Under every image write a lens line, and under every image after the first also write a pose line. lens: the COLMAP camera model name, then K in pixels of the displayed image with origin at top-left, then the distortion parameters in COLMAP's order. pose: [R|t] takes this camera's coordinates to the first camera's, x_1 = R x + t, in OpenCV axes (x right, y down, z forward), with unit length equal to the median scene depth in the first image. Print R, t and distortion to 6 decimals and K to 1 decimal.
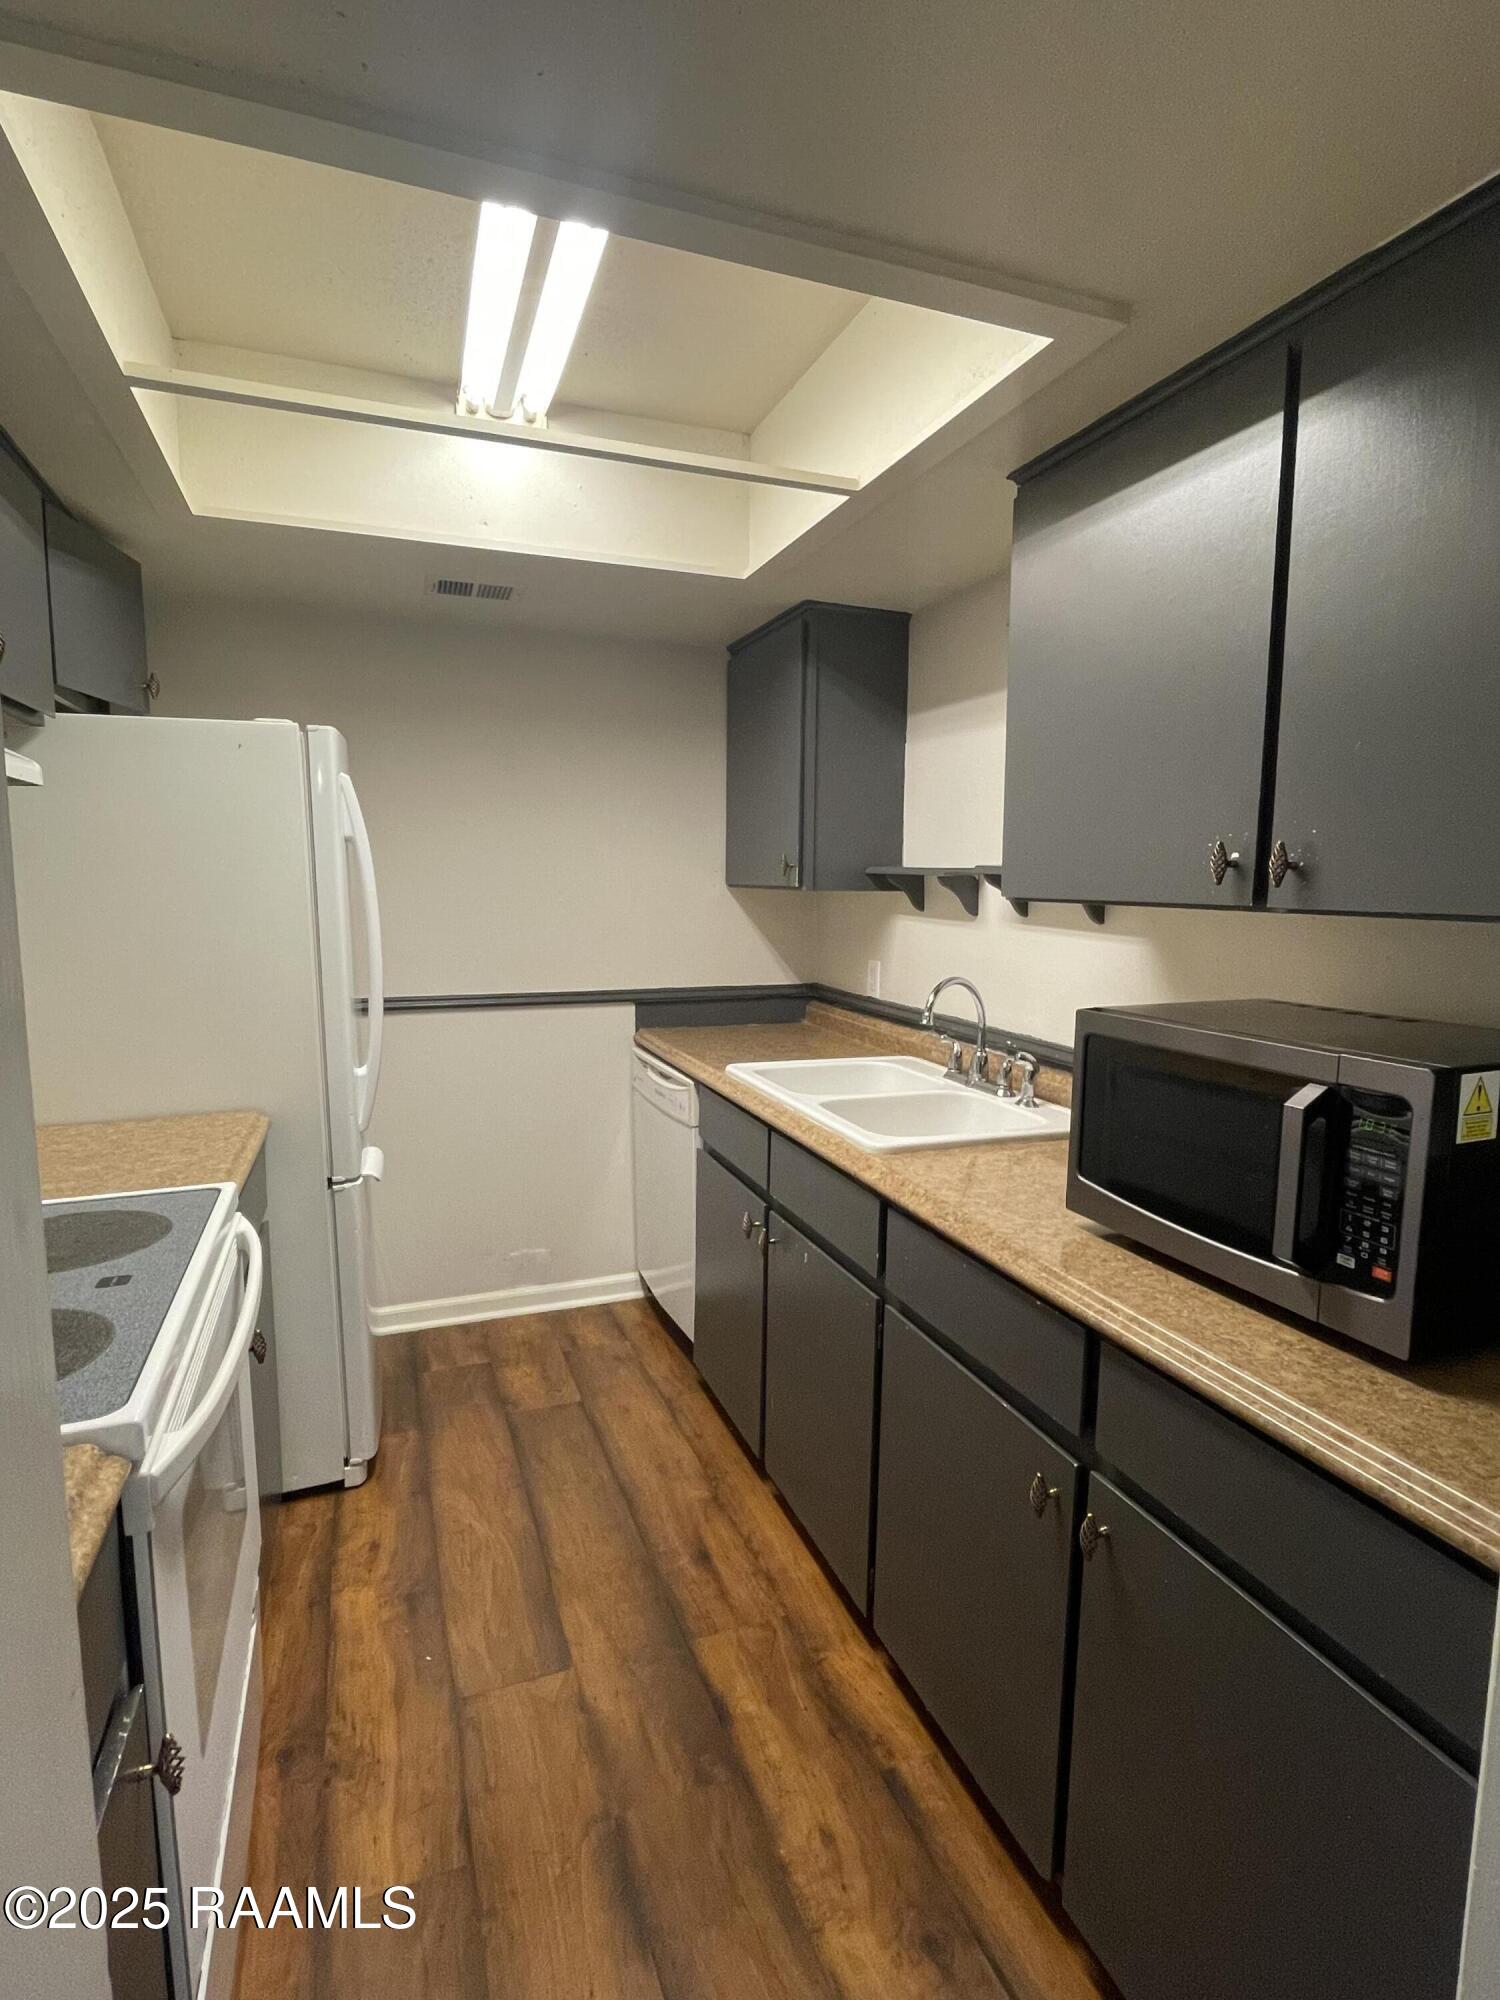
lens RADIAL K [[997.8, 0, 754.3], [0, 997.8, 1001.0], [0, 0, 1]] dist [-0.005893, 0.000771]
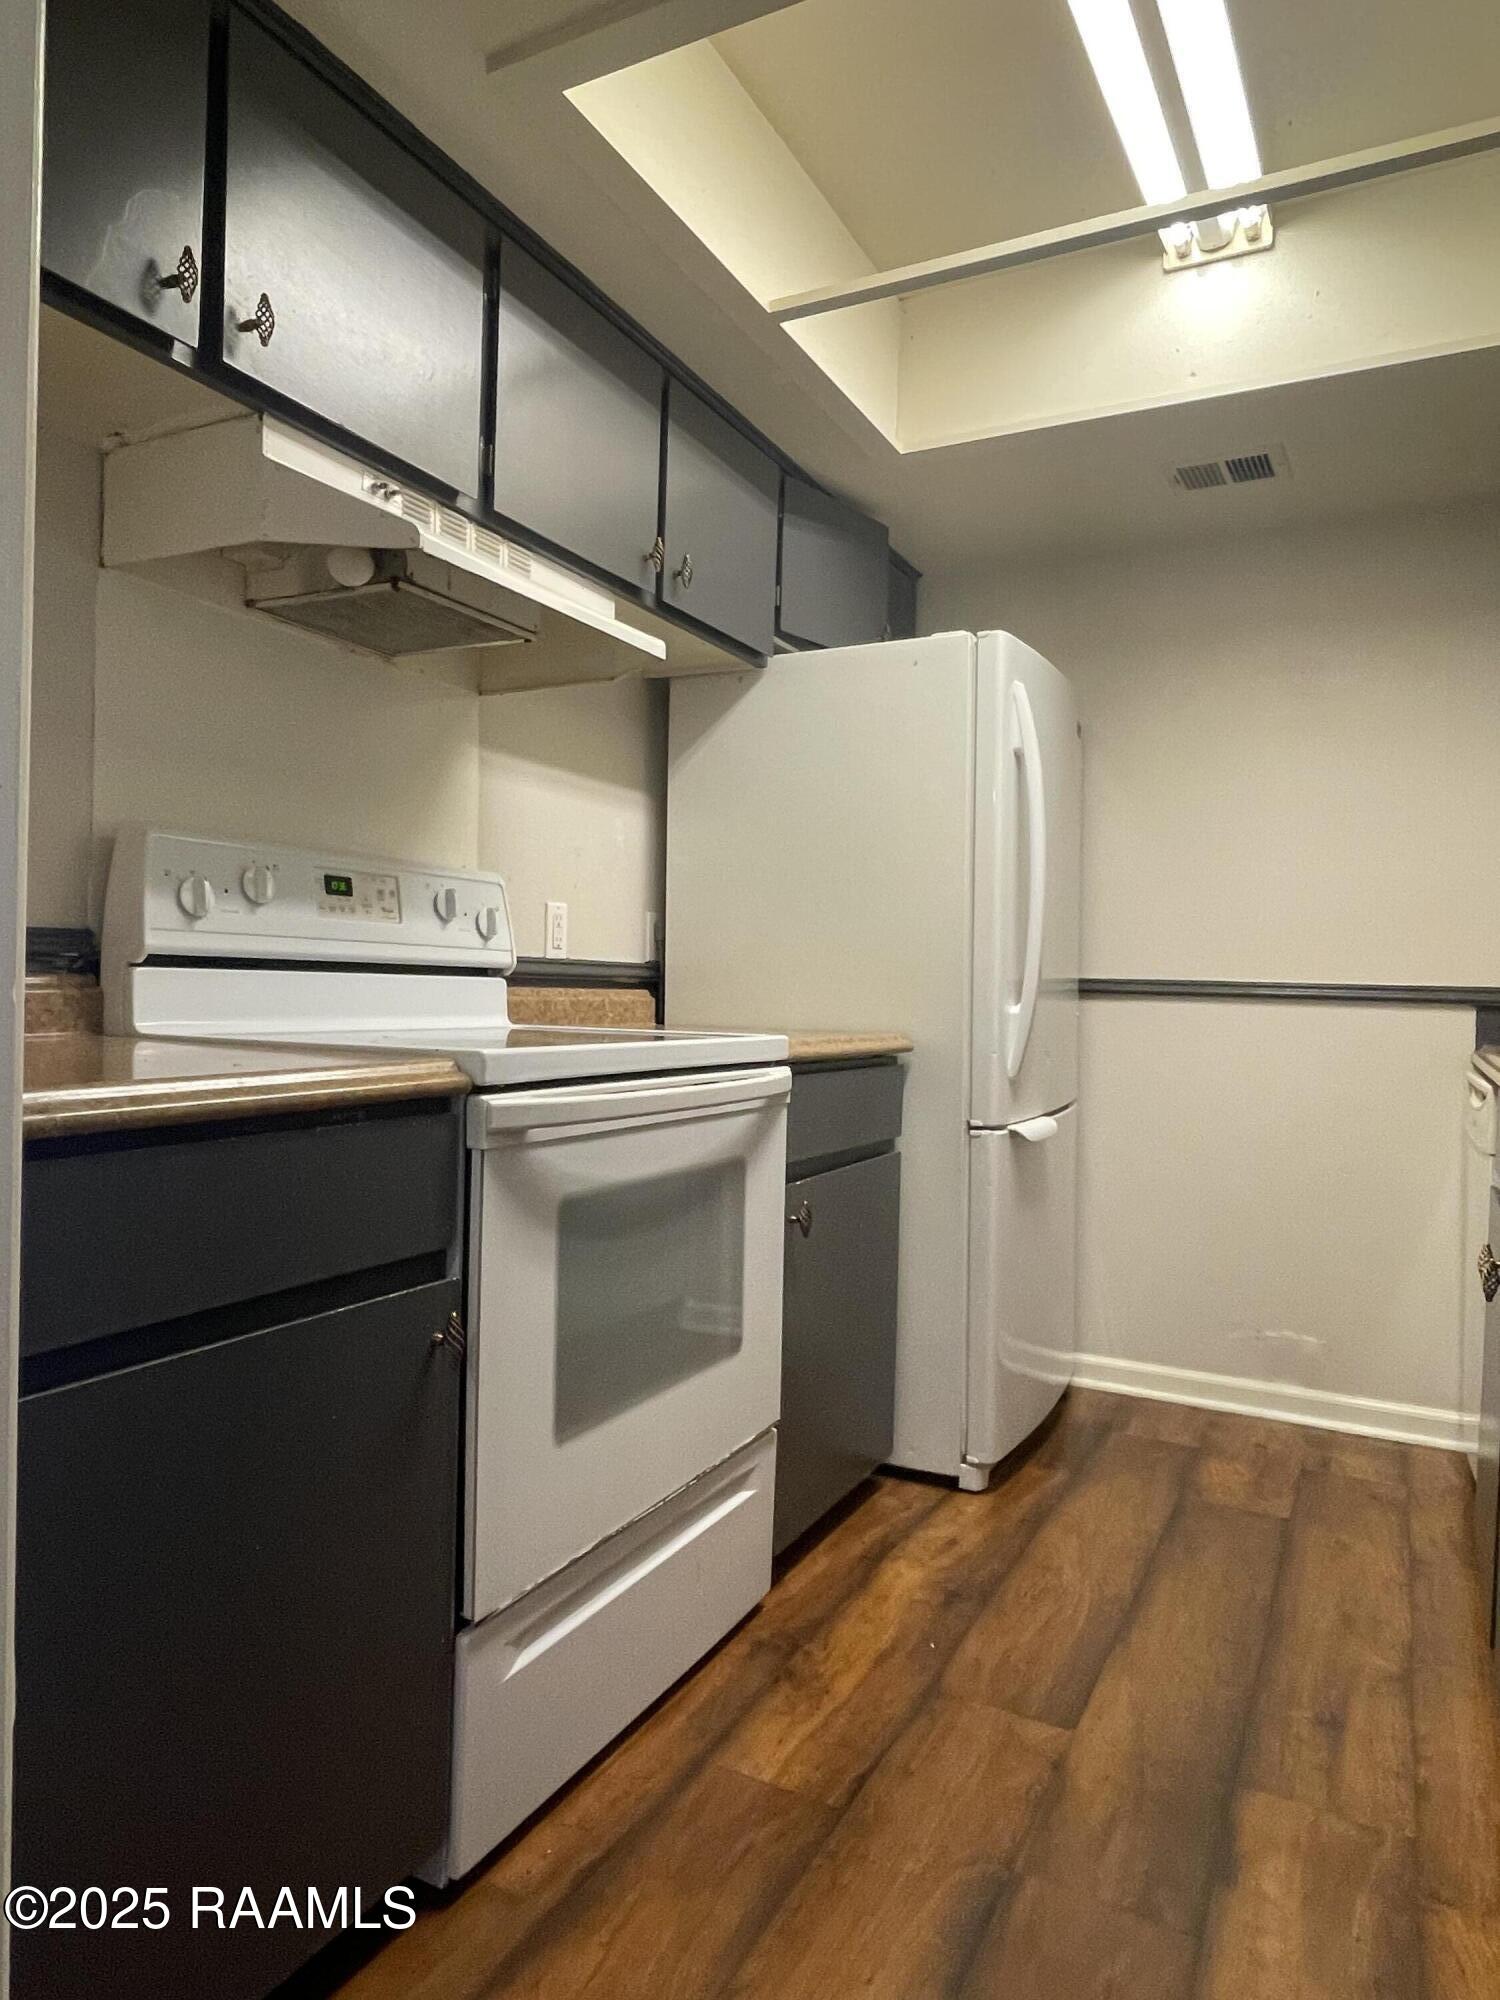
lens RADIAL K [[1256.6, 0, 768.4], [0, 1256.6, 994.0], [0, 0, 1]] dist [-0.001568, -0.001412]
pose [[0.667005, 0.011542, -0.744964, 0.301465], [-0.111267, 0.990210, -0.084282, 0.180307], [0.736698, 0.139106, 0.661759, 0.095735]]
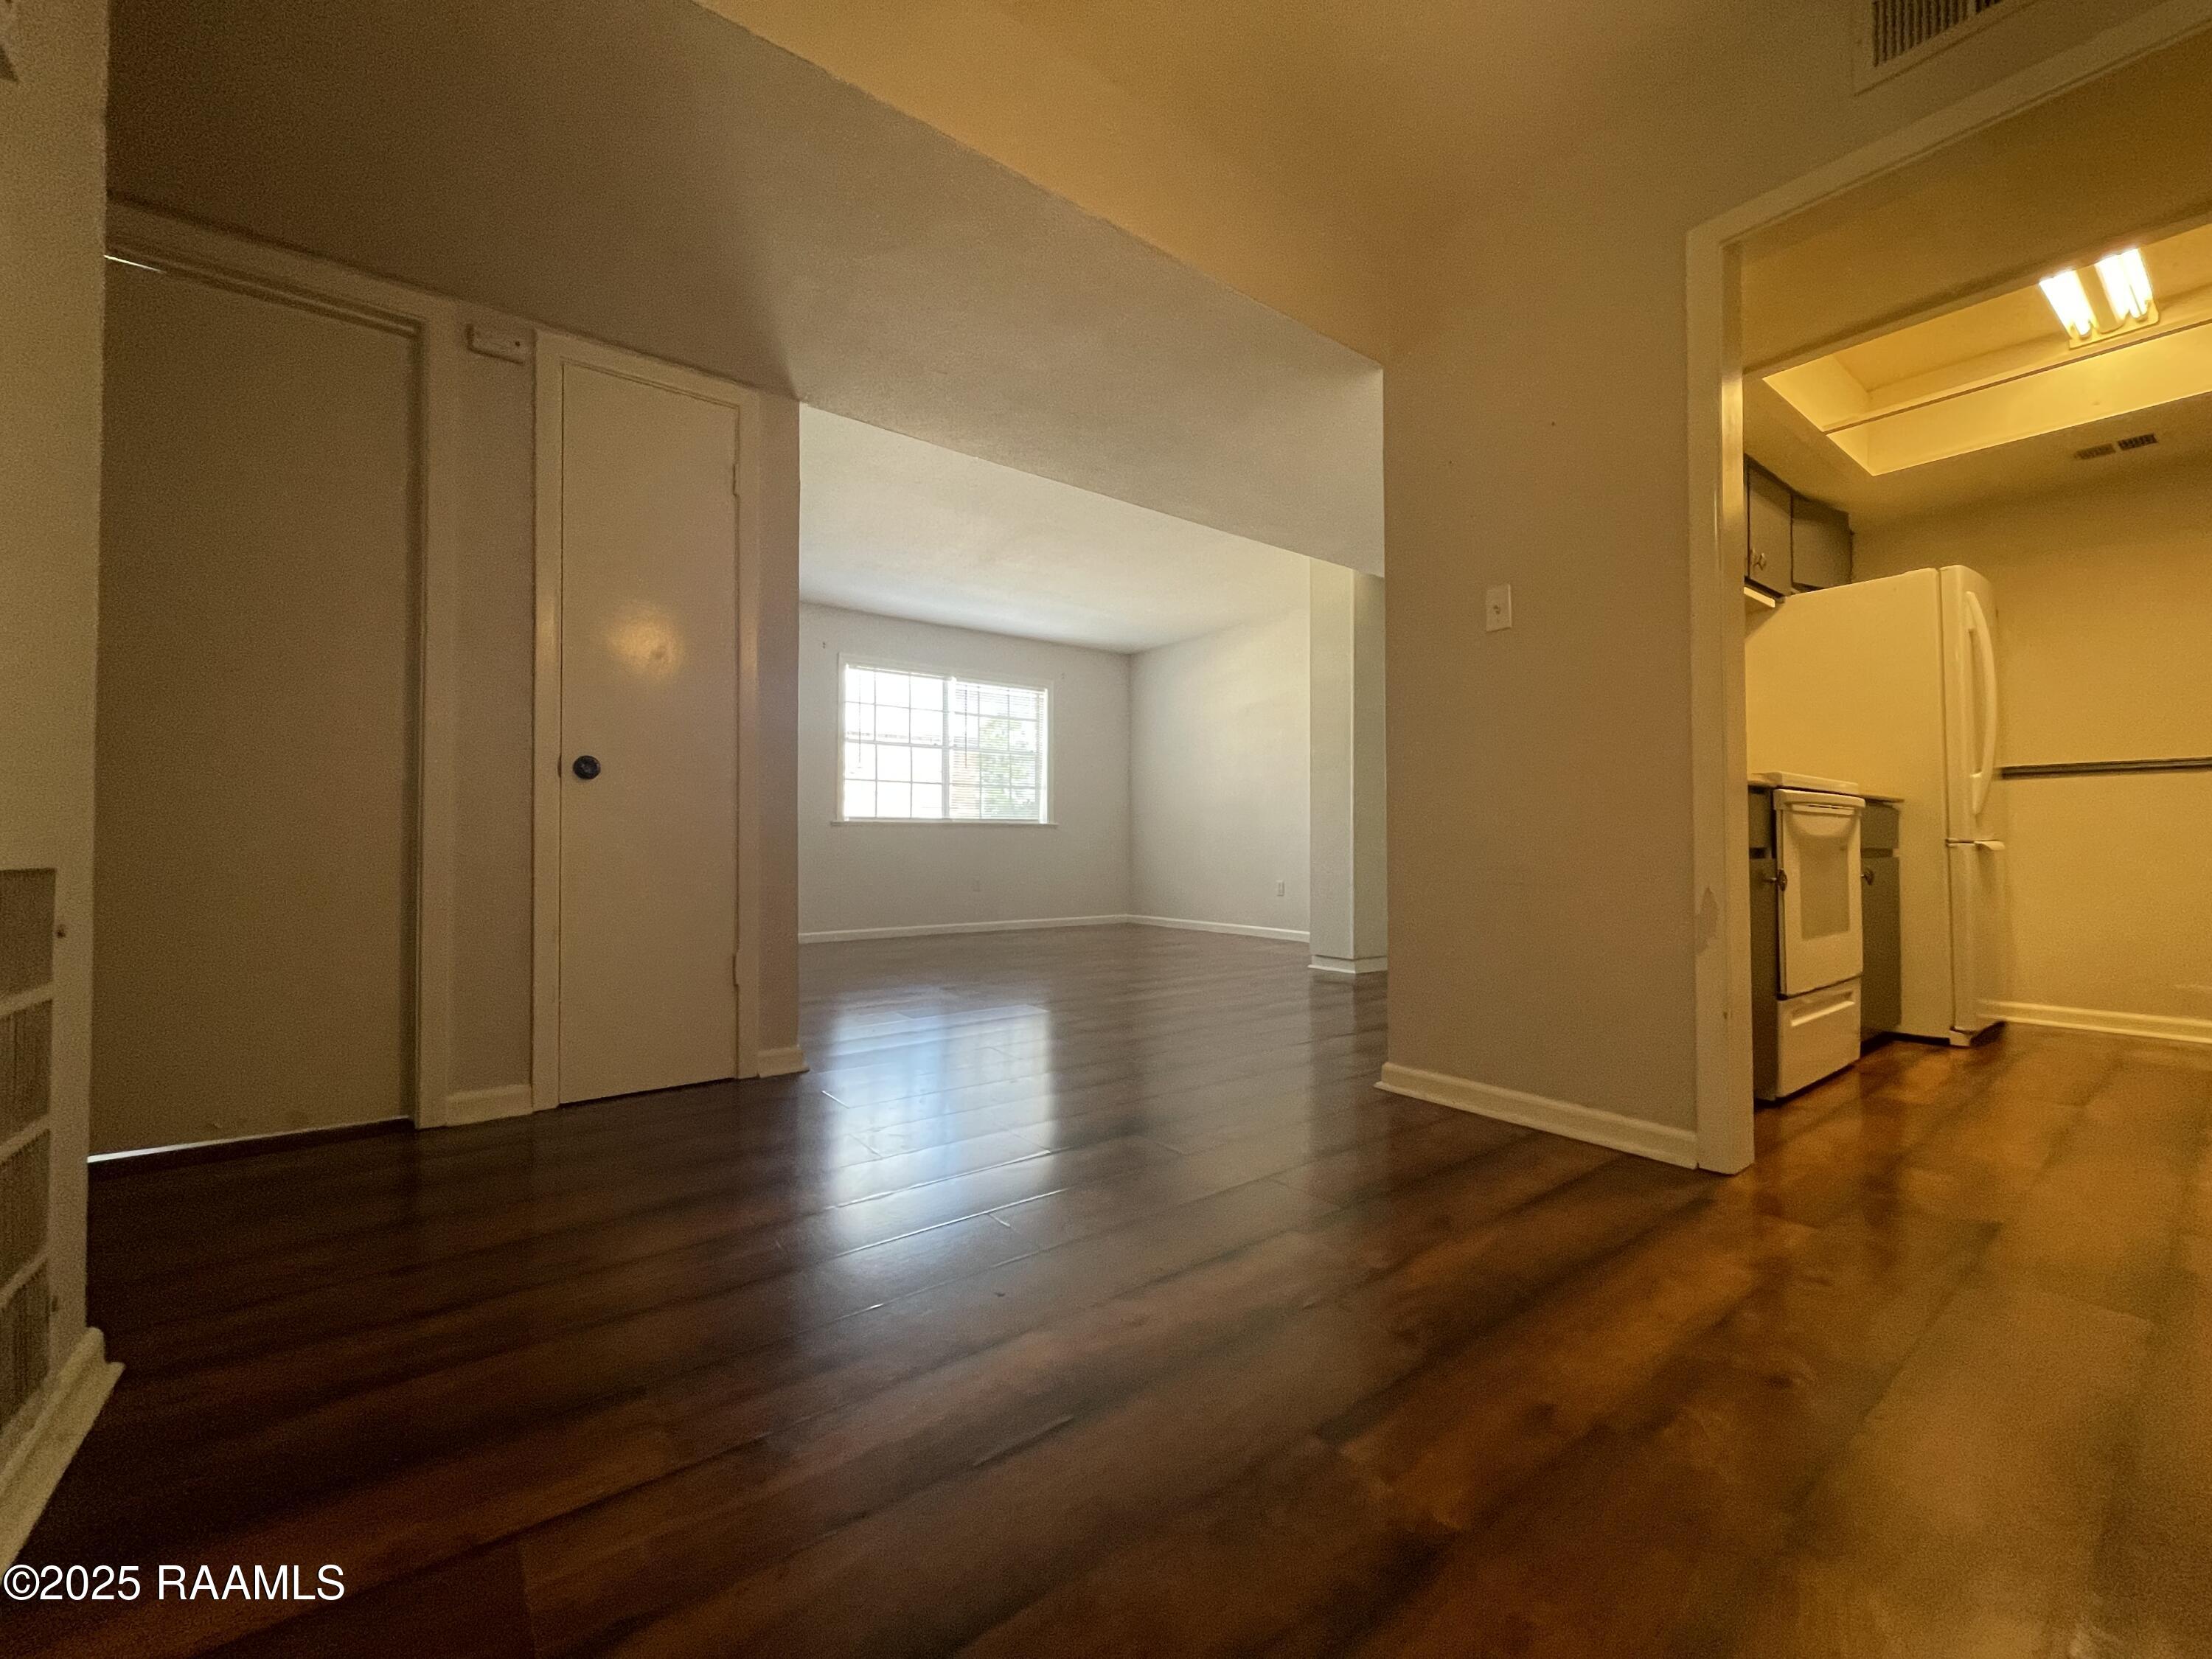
lens RADIAL K [[896.0, 0, 1104.8], [0, 896.0, 824.7], [0, 0, 1]] dist [-0.006028, -0.000166]
pose [[0.272722, -0.026284, -0.961734, 0.595876], [-0.118121, 0.991149, -0.060584, 0.405829], [0.954814, 0.130124, 0.267204, -0.699178]]
